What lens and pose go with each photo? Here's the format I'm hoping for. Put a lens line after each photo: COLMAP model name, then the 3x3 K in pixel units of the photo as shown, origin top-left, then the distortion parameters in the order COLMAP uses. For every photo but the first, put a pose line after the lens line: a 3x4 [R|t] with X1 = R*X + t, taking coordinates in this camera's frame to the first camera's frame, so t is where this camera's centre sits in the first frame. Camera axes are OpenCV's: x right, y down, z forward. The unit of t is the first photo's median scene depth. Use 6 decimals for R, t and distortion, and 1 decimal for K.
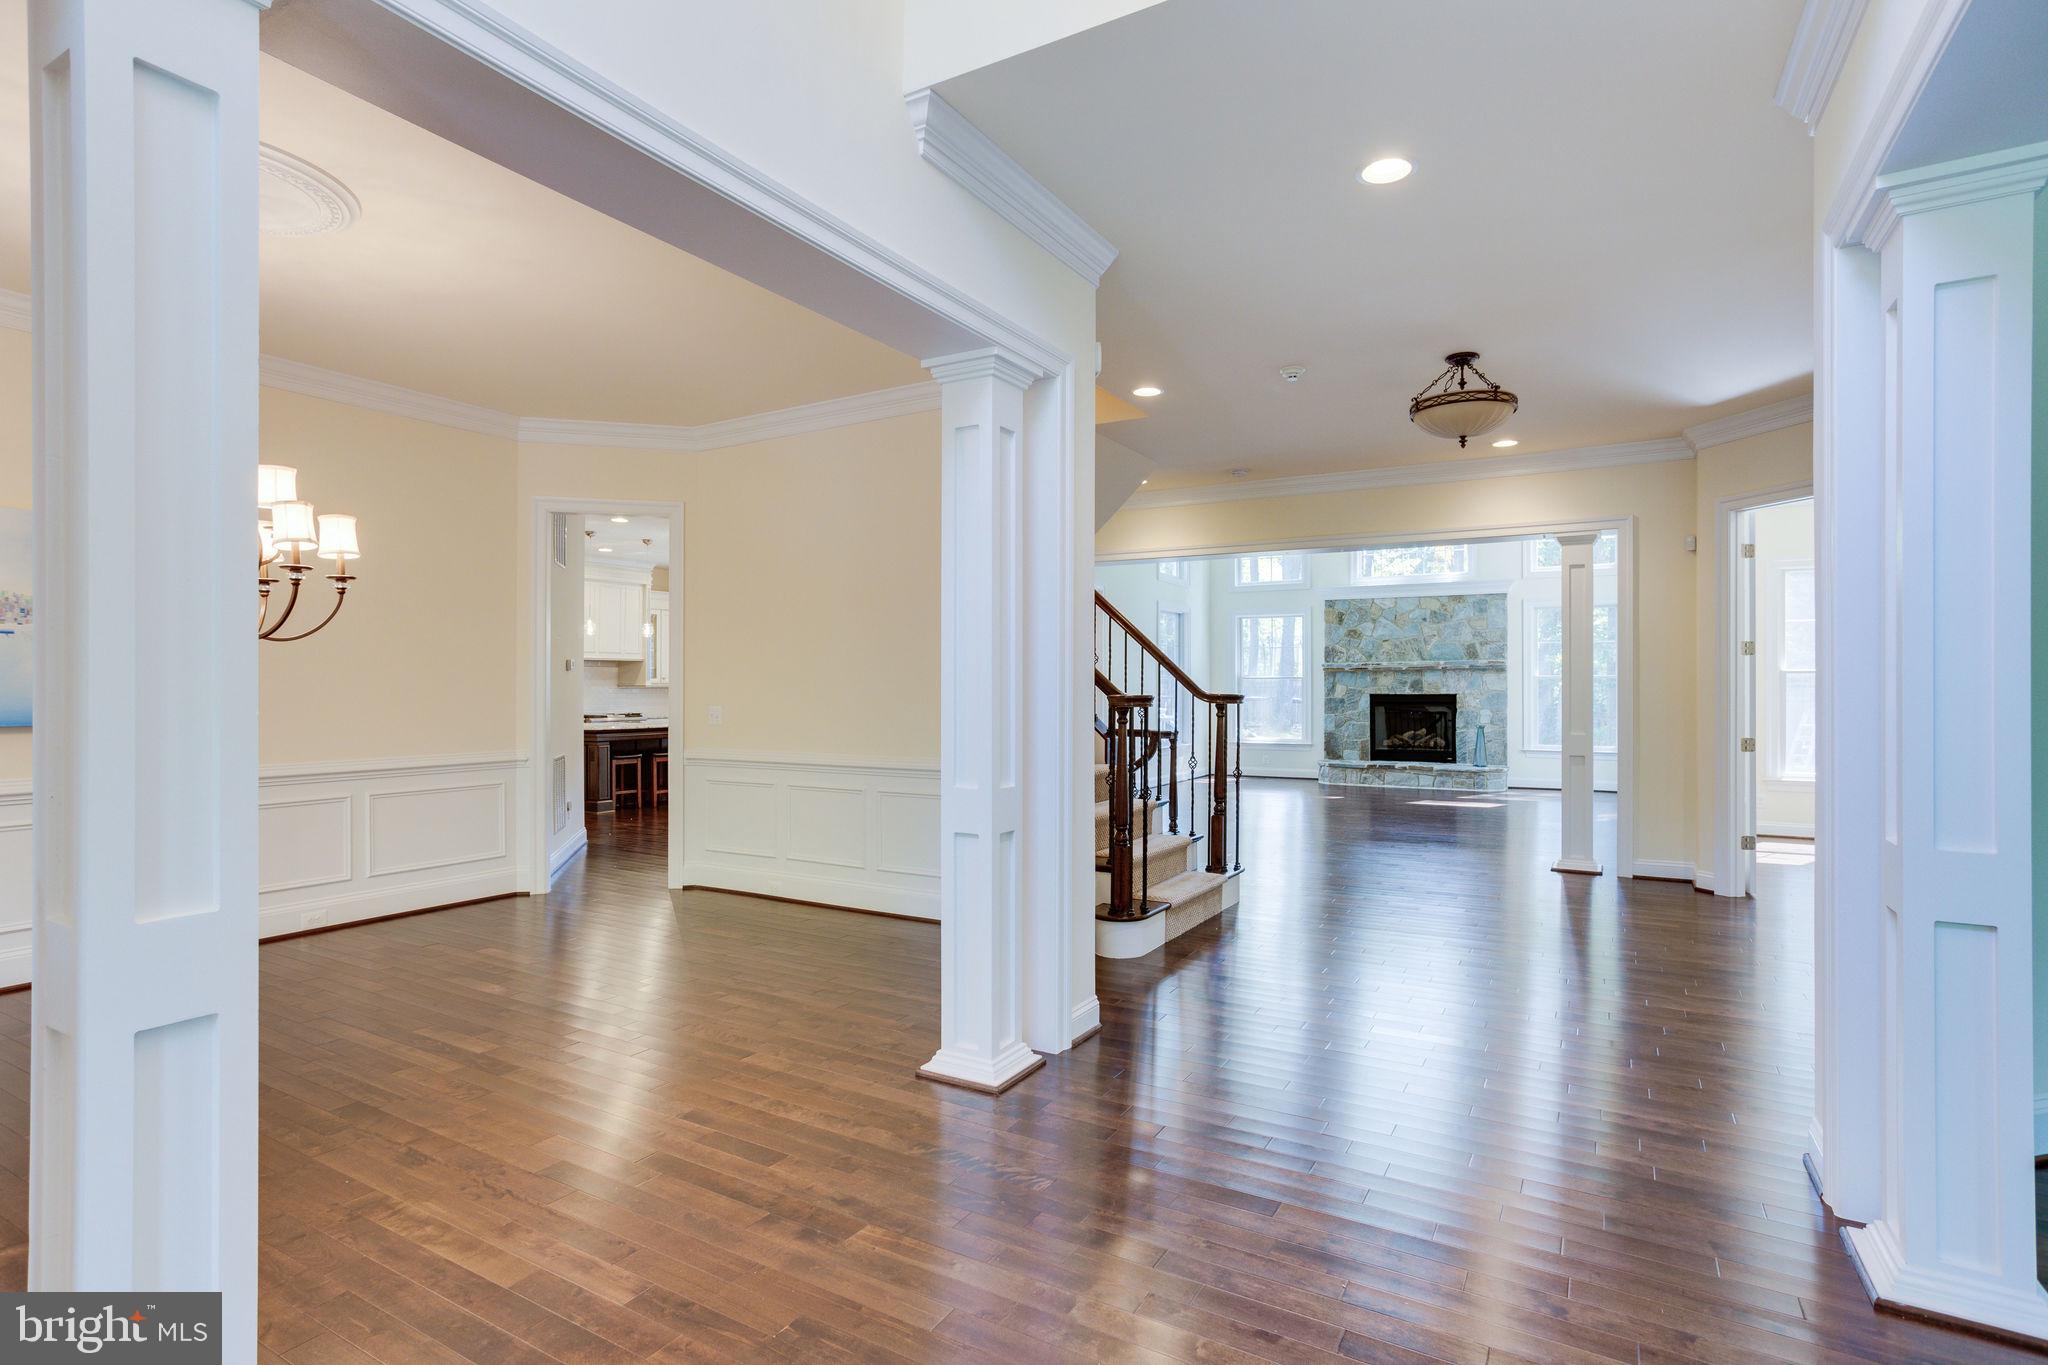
lens RADIAL K [[1010.3, 0, 1030.8], [0, 1010.3, 683.4], [0, 0, 1]] dist [-0.001863, 0.001746]
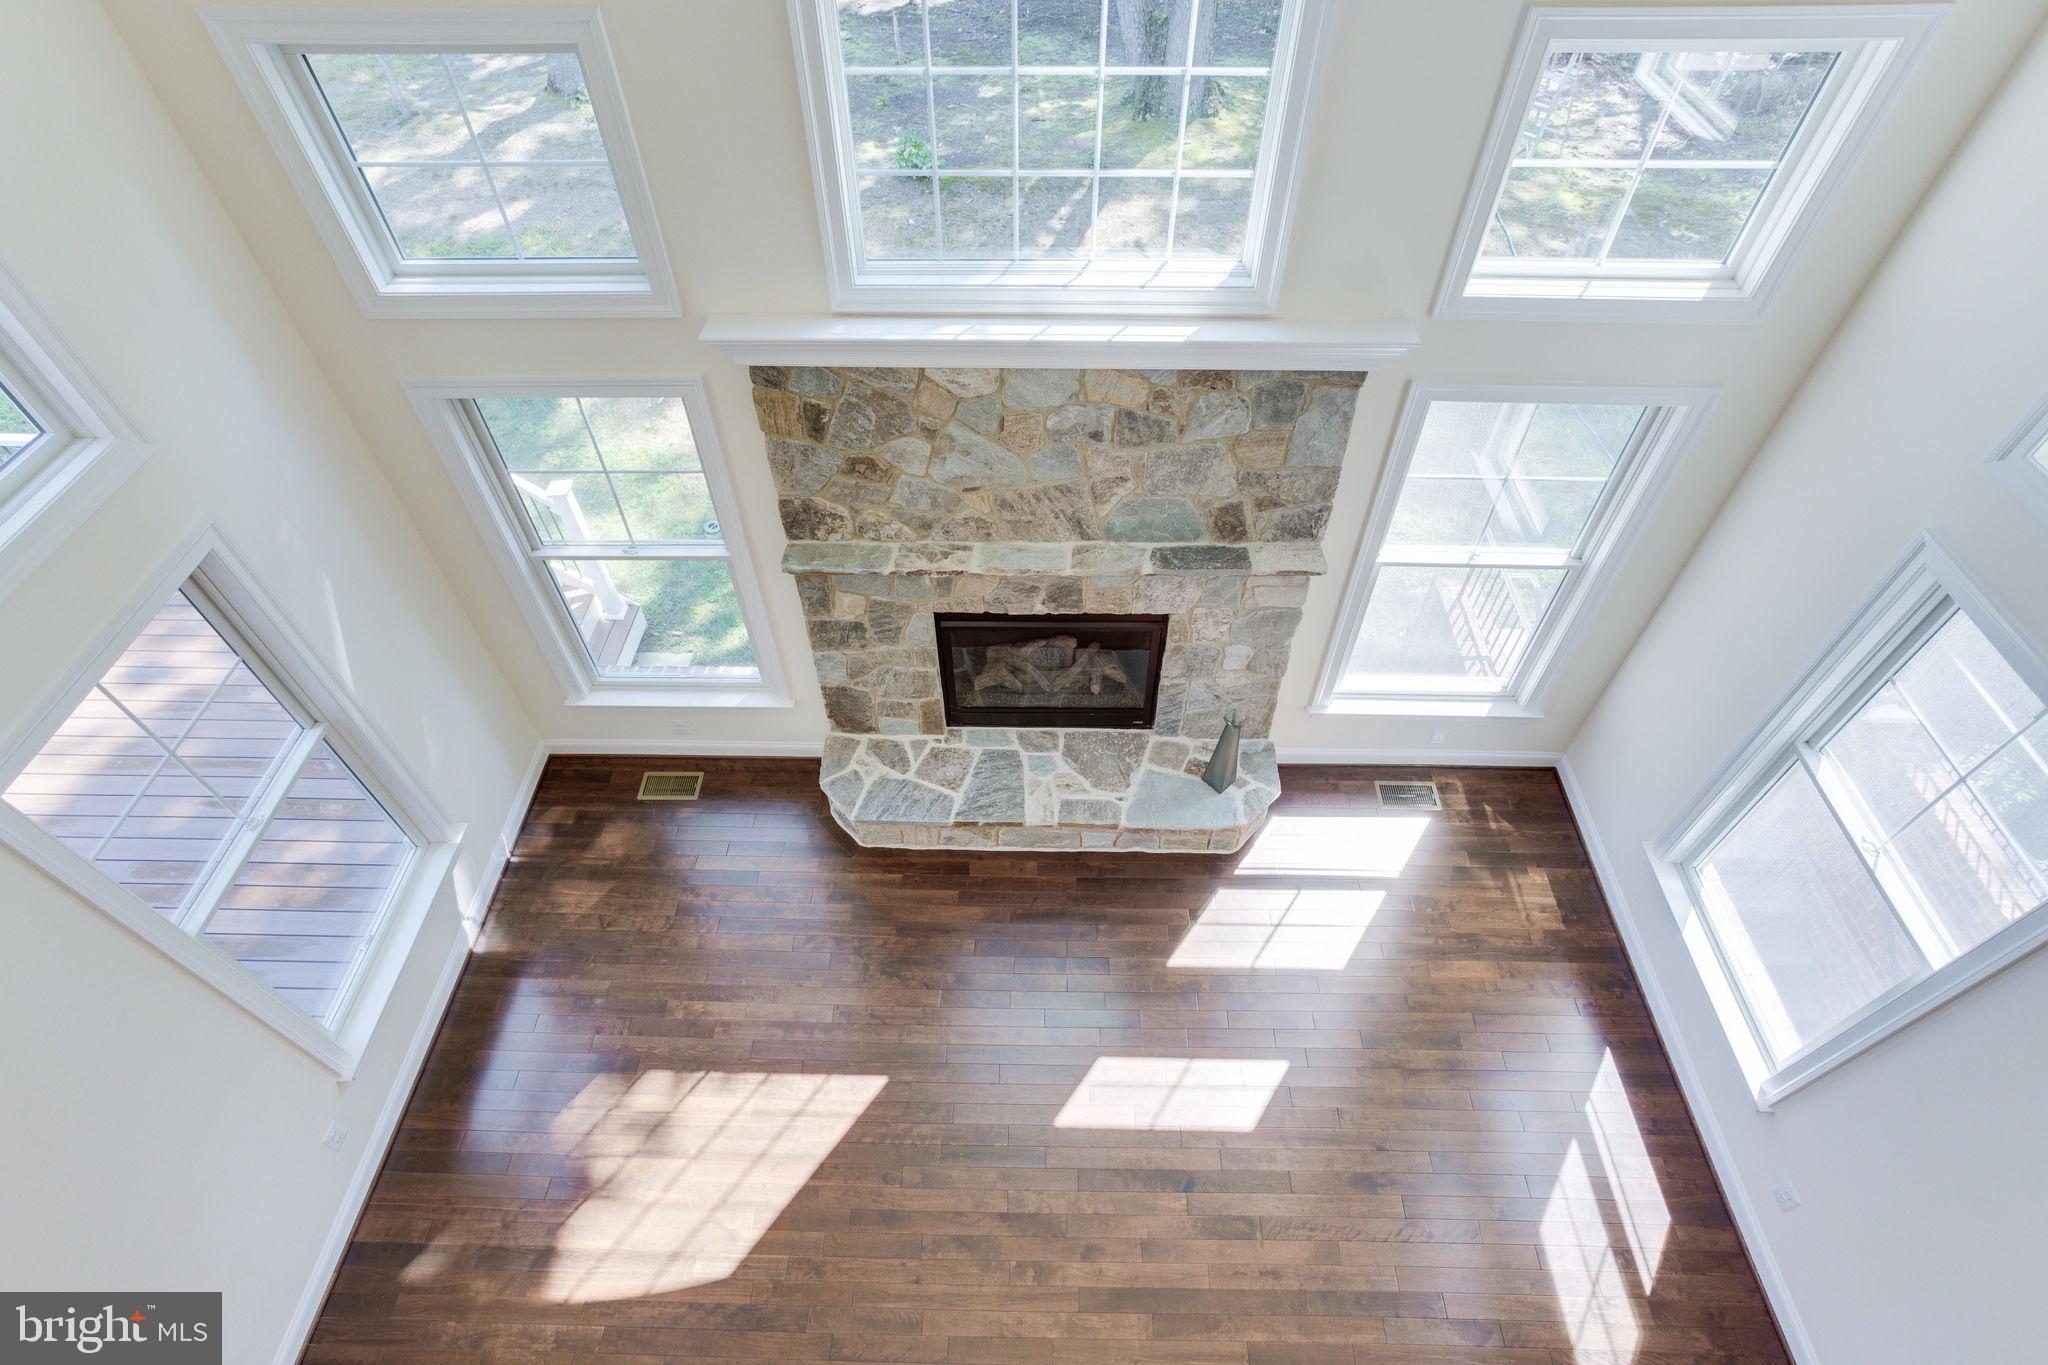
lens RADIAL K [[1010.3, 0, 1022.6], [0, 1010.3, 672.3], [0, 0, 1]] dist [-0.001863, 0.001746]
pose [[0.872552, -0.368070, 0.321214, 0.249745], [0.004624, 0.663716, 0.747971, -0.236580], [-0.488500, -0.651158, 0.580828, 0.790086]]
